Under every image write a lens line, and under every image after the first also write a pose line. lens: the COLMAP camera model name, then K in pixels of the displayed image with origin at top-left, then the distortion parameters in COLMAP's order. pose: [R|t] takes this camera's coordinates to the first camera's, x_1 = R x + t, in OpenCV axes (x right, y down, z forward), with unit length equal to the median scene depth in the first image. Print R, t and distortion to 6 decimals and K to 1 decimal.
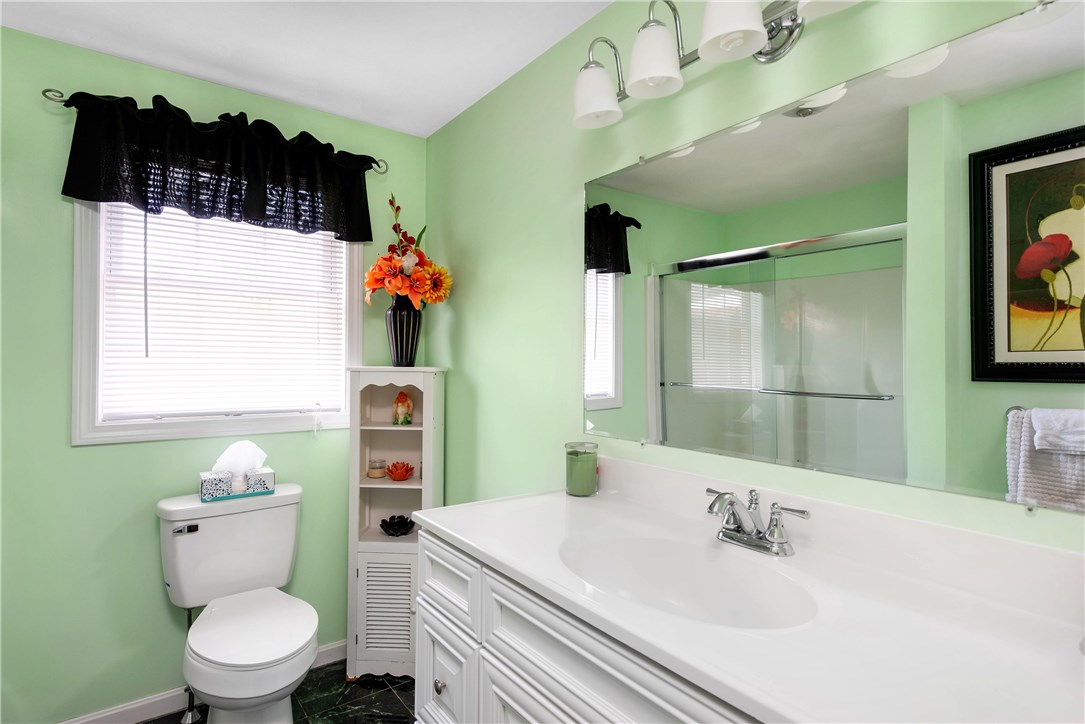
lens RADIAL K [[574.8, 0, 546.1], [0, 574.8, 361.1], [0, 0, 1]] dist [0.014743, -0.003768]
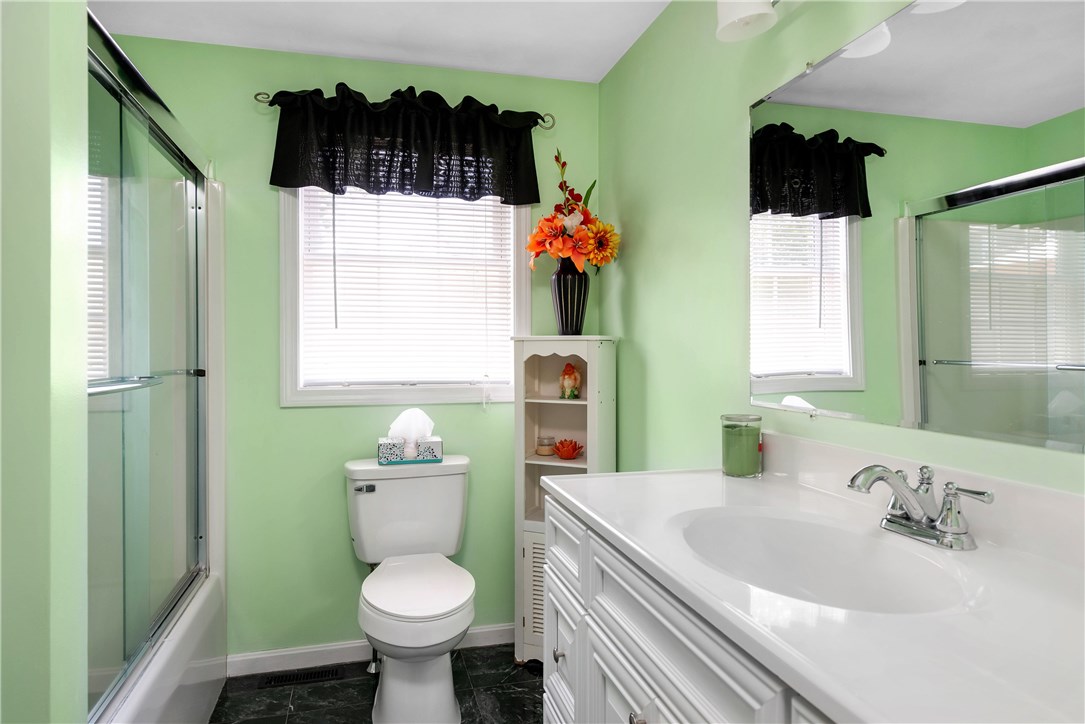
lens RADIAL K [[687.6, 0, 540.2], [0, 687.6, 357.1], [0, 0, 1]] dist [0.004018, 0.000570]
pose [[0.923814, -0.006000, -0.382794, 0.143930], [0.009834, 0.999919, 0.008059, 0.038402], [0.382715, -0.011210, 0.923799, -0.036764]]
